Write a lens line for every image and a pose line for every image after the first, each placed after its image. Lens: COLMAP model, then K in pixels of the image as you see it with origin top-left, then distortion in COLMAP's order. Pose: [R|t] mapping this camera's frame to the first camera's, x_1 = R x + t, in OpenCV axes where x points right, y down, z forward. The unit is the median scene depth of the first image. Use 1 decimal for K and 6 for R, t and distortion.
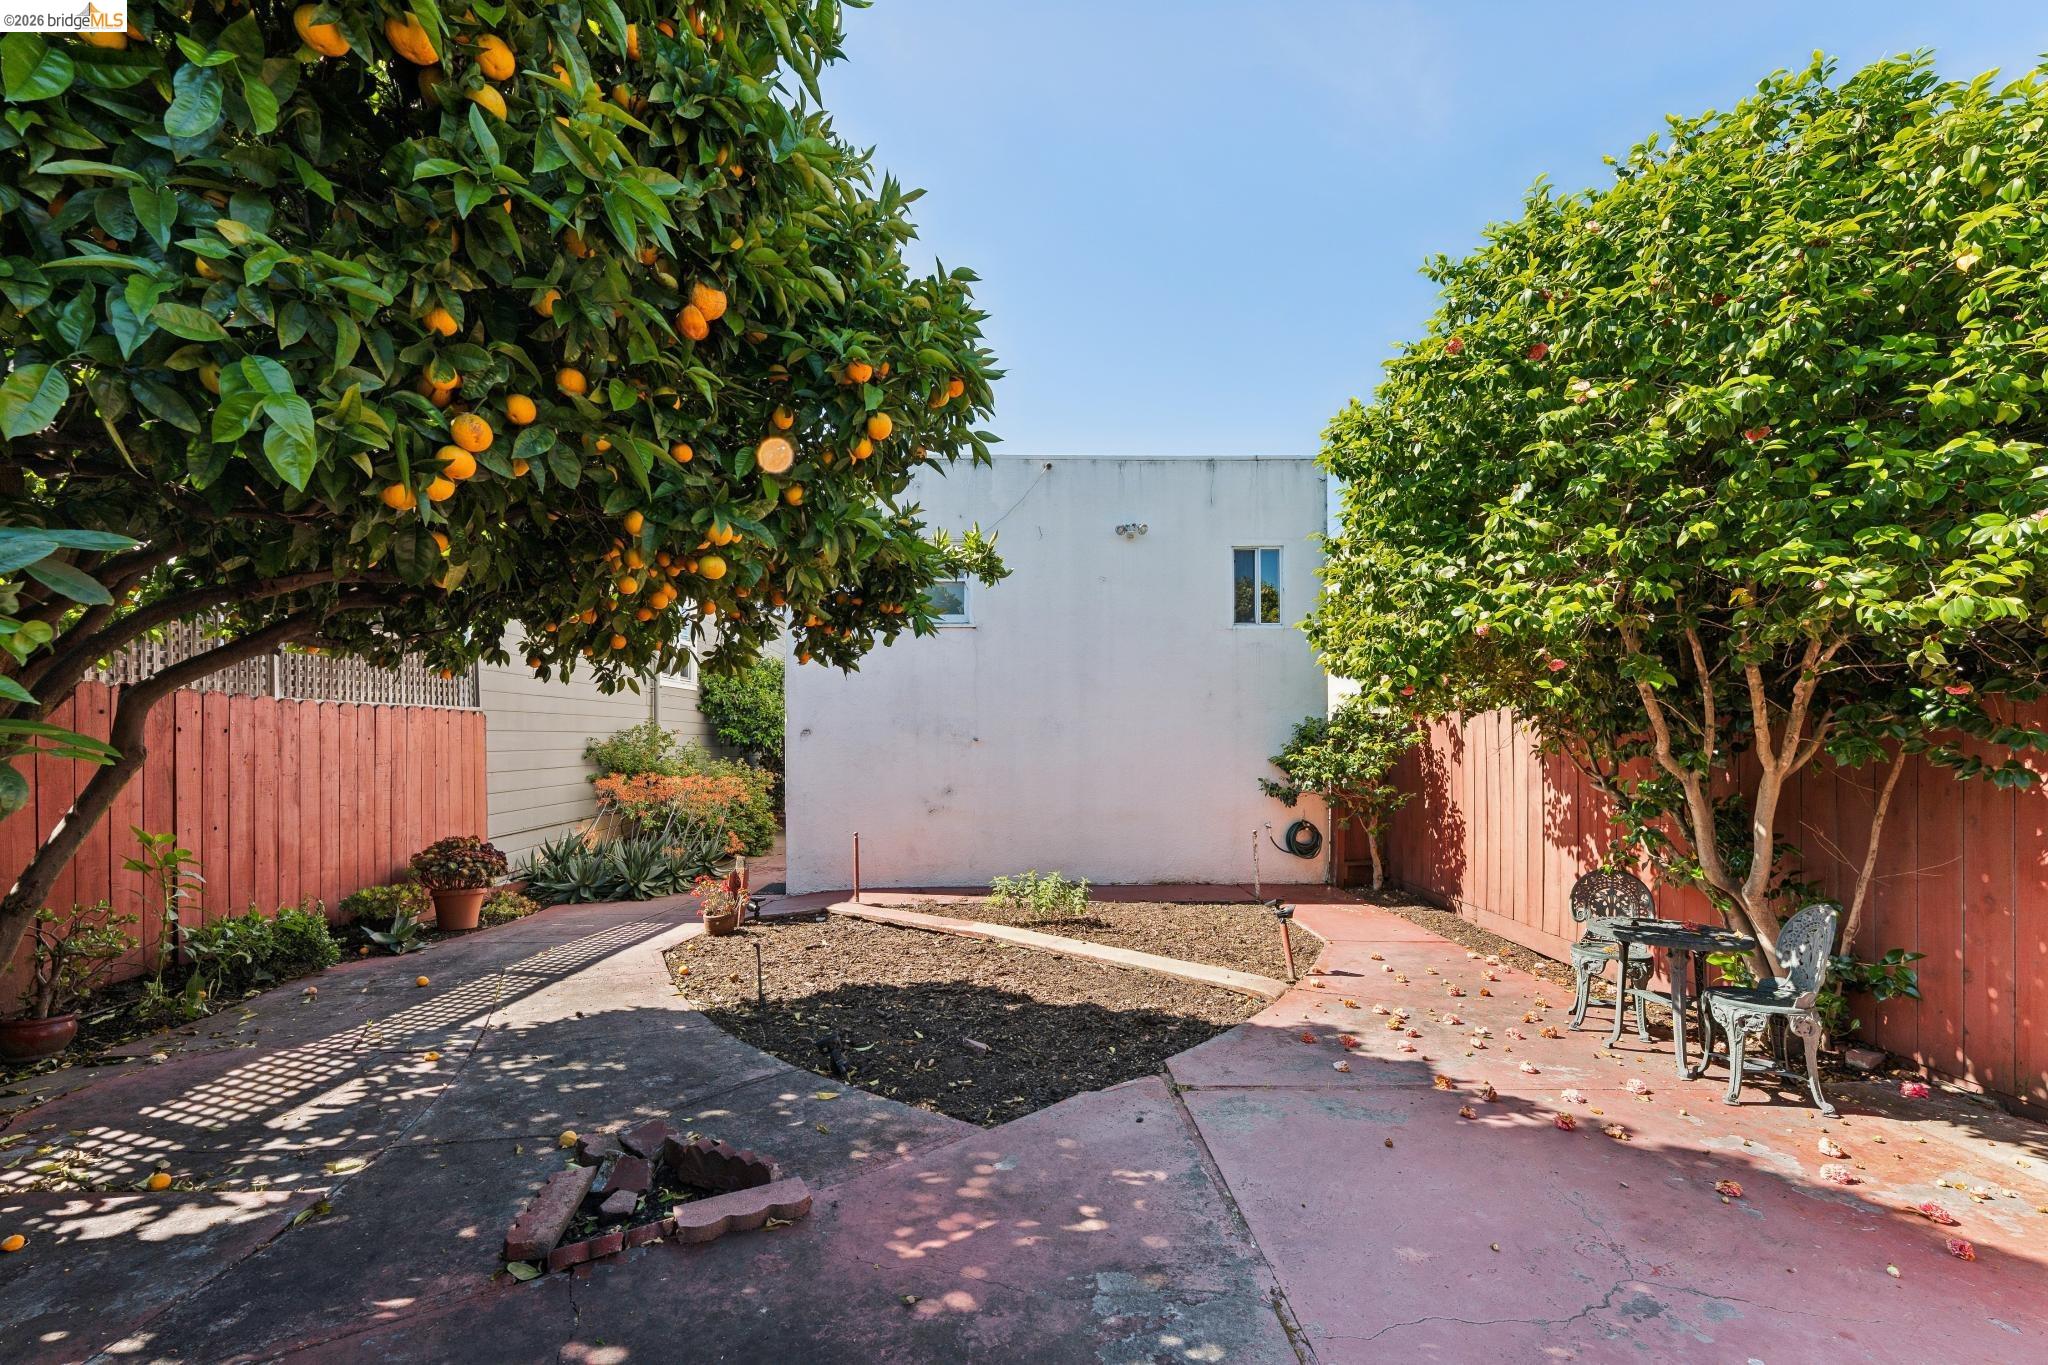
lens RADIAL K [[832.8, 0, 1014.1], [0, 832.8, 740.6], [0, 0, 1]] dist [-0.002568, -0.000580]
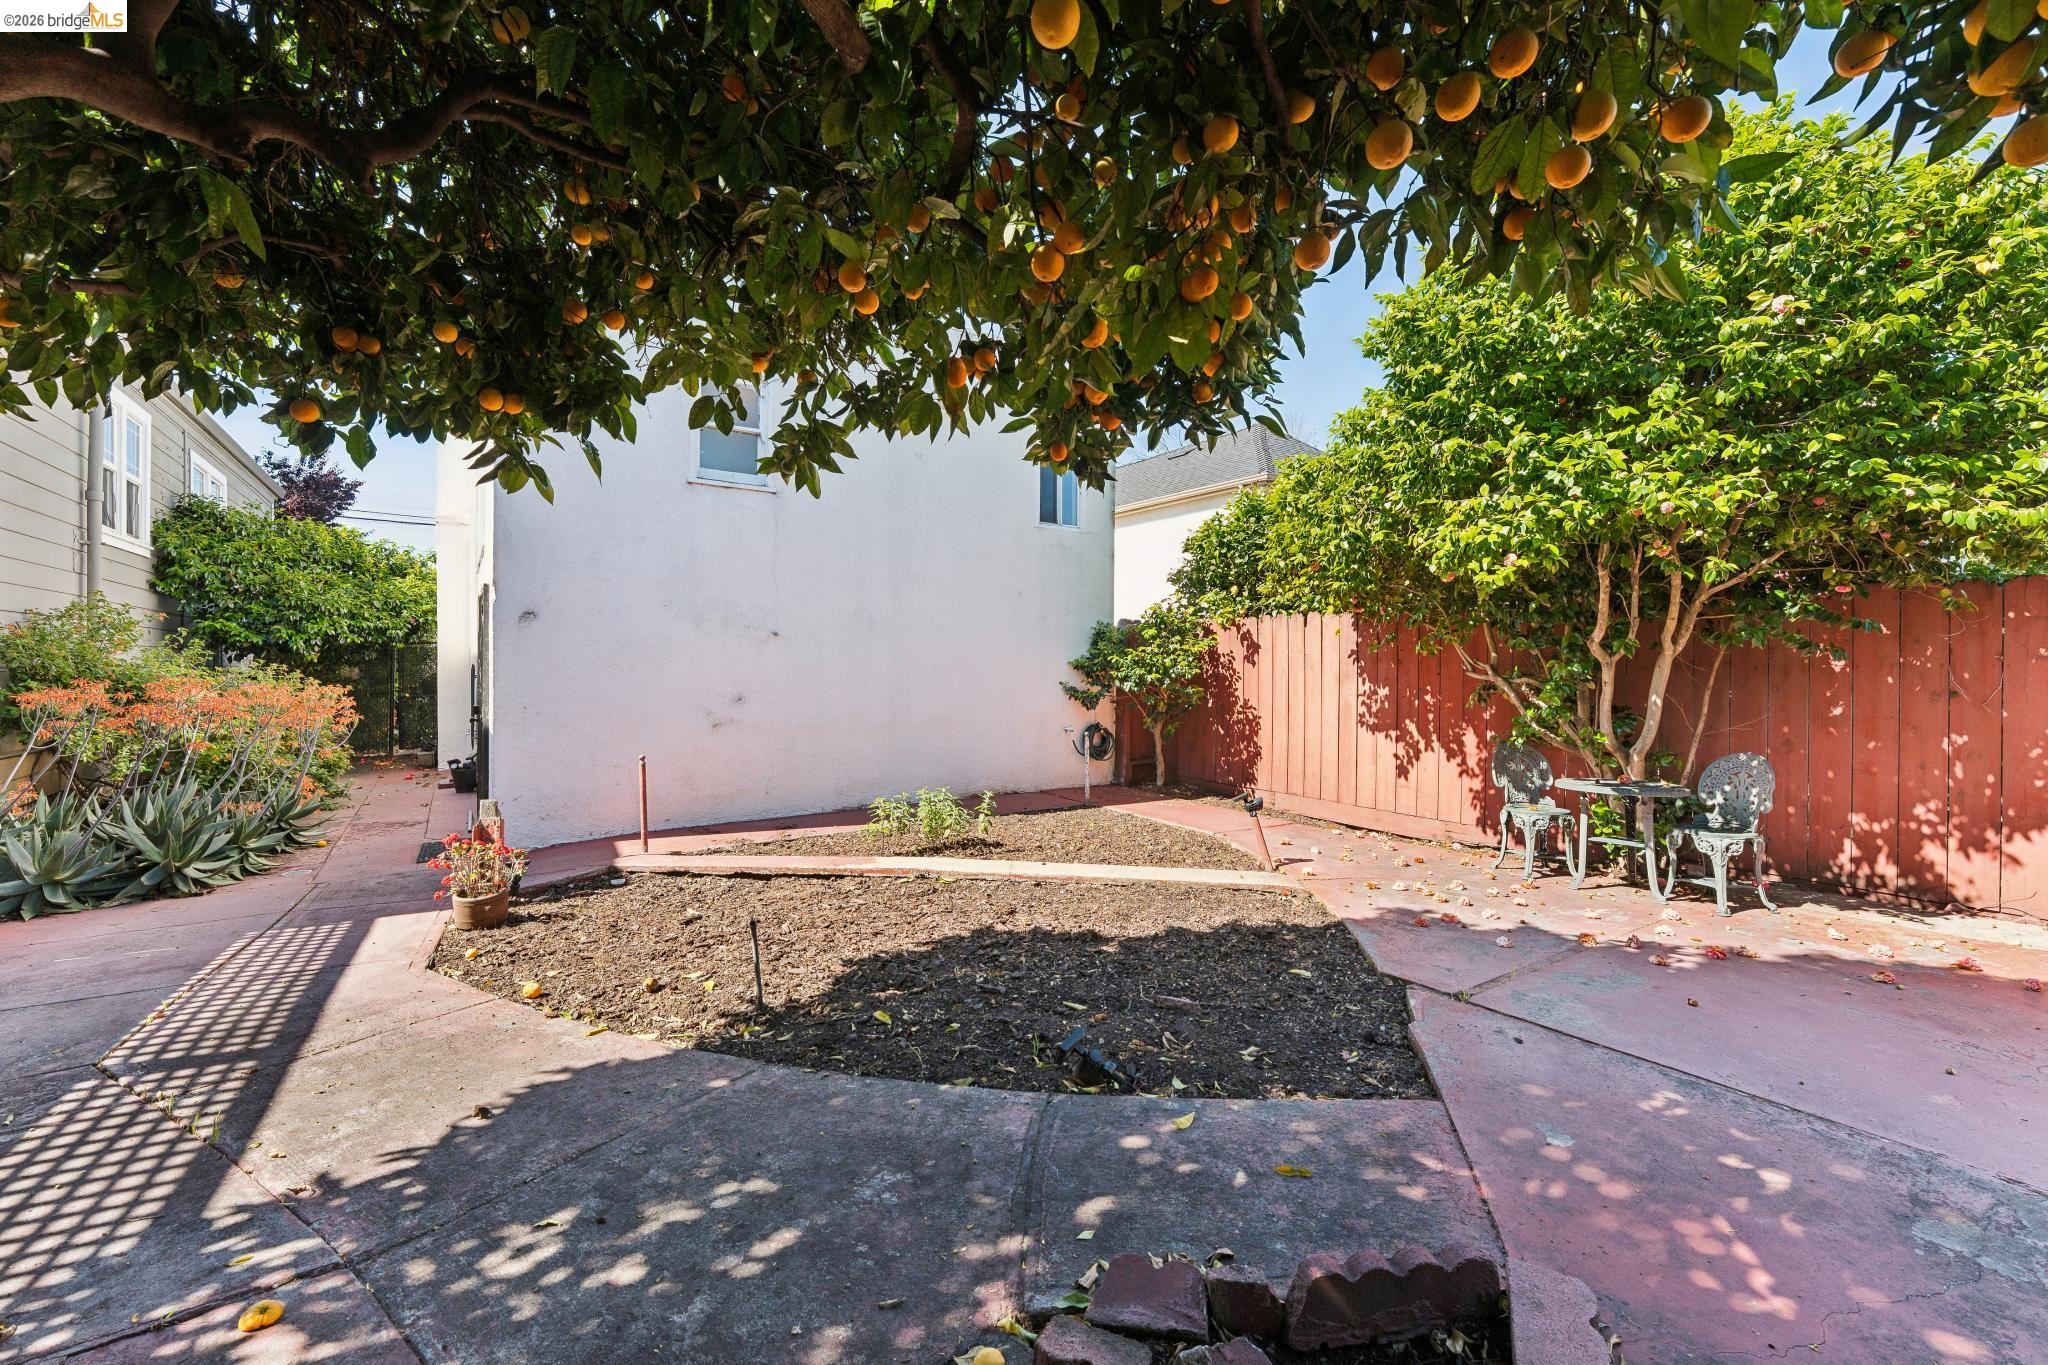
lens RADIAL K [[820.3, 0, 1018.8], [0, 820.3, 673.0], [0, 0, 1]] dist [-0.001046, -0.000757]
pose [[0.842242, 0.003307, 0.539090, -0.516328], [-0.008259, 0.999943, 0.006769, 0.055458], [-0.539037, -0.010154, 0.842221, 0.404998]]
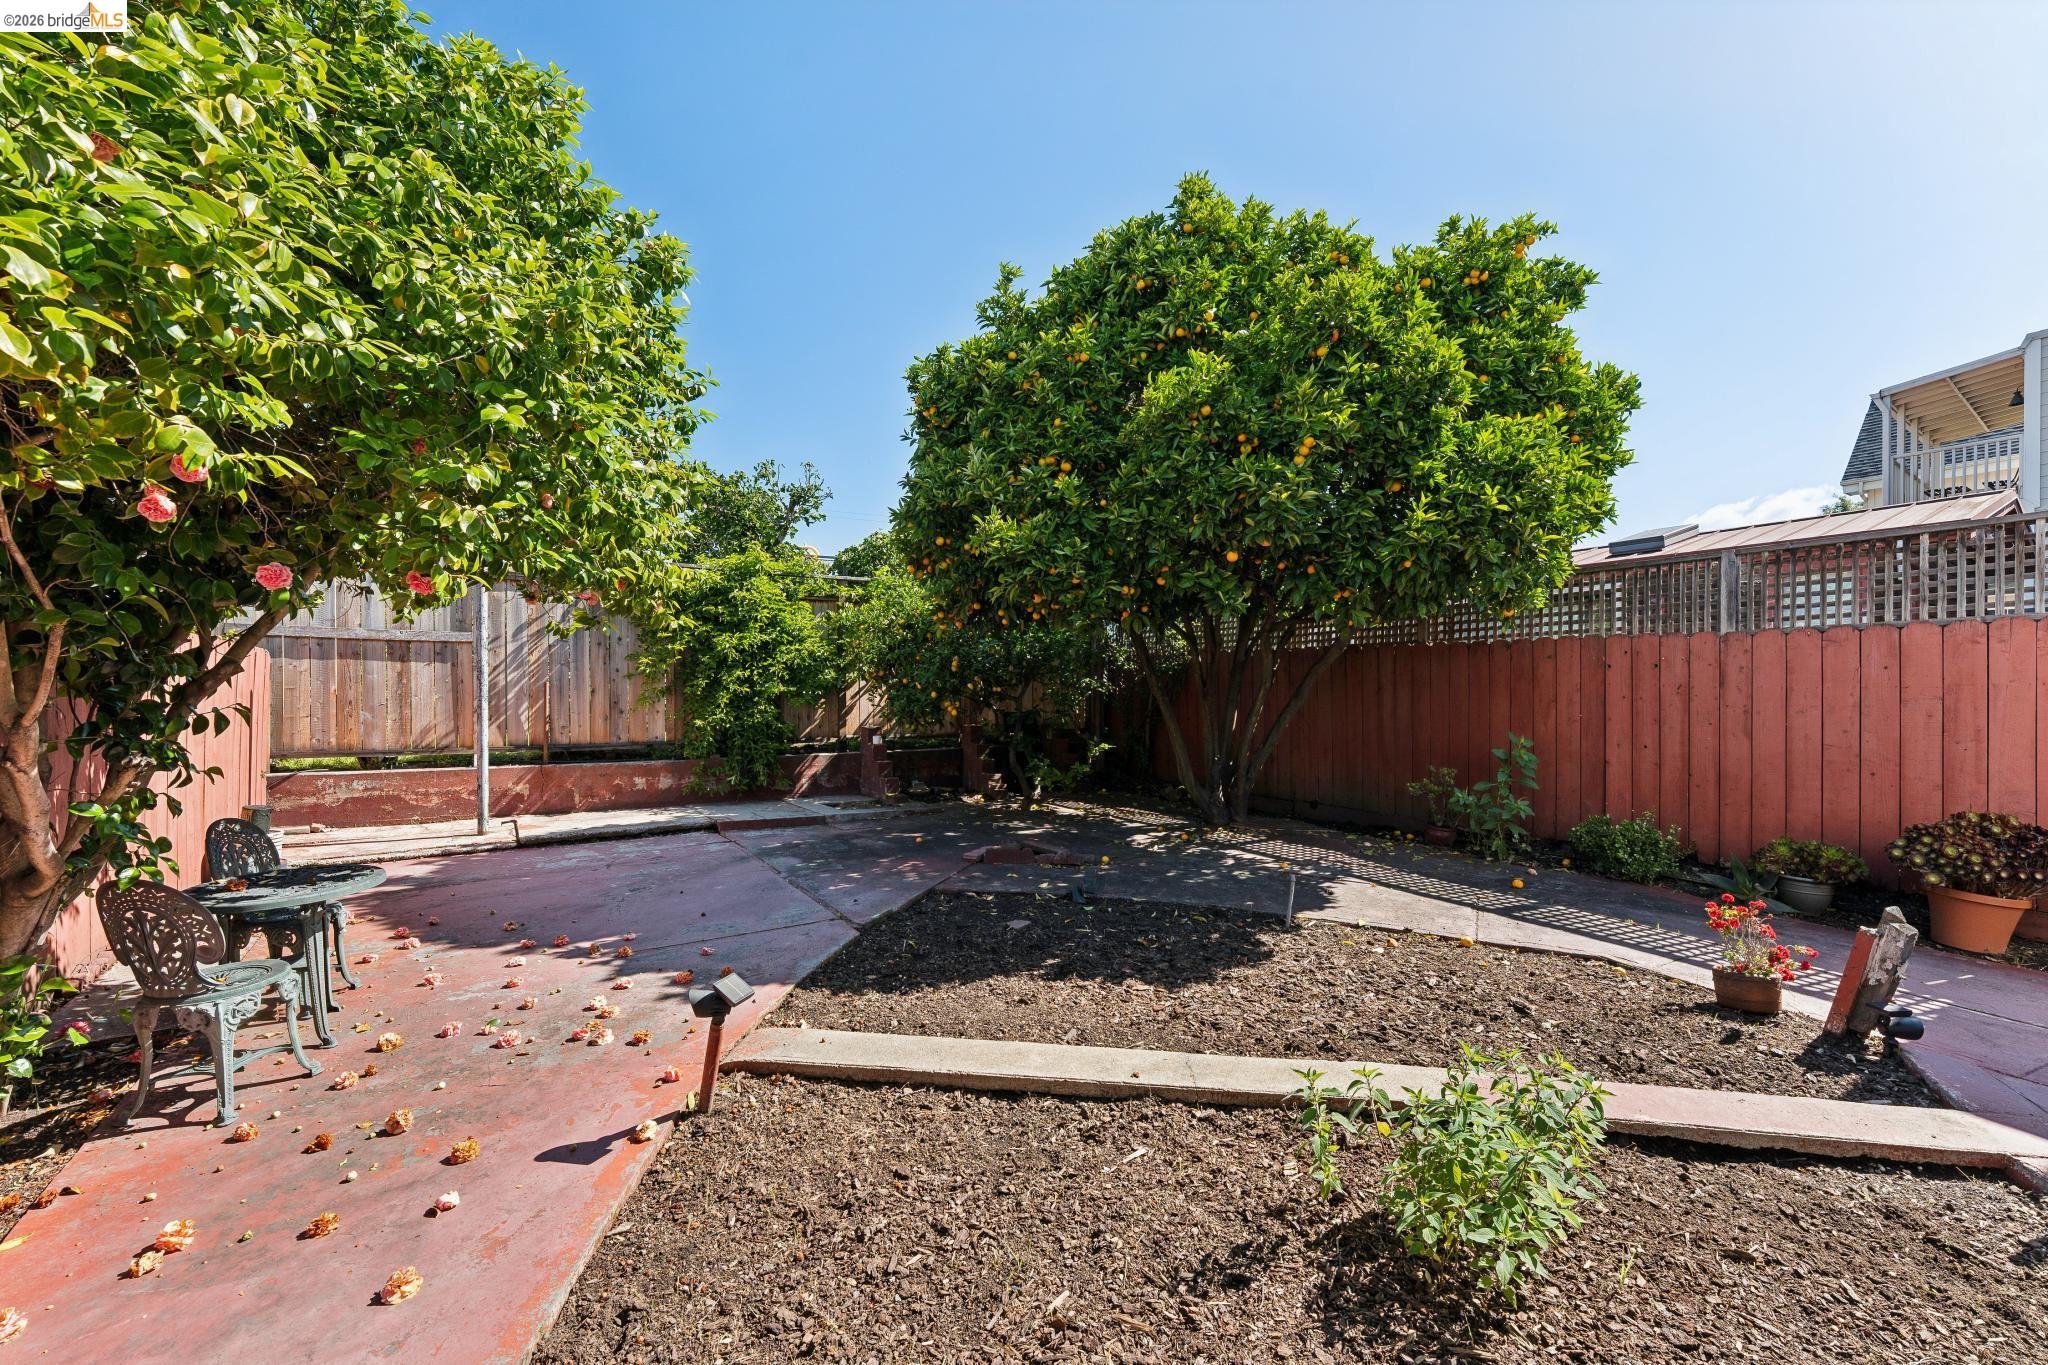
lens RADIAL K [[820.3, 0, 1018.8], [0, 820.3, 673.0], [0, 0, 1]] dist [-0.001046, -0.000757]
pose [[-0.847868, -0.014866, -0.529999, 0.519785], [-0.001284, 0.999662, -0.025984, 0.035290], [0.530206, -0.021350, -0.847600, 1.797238]]
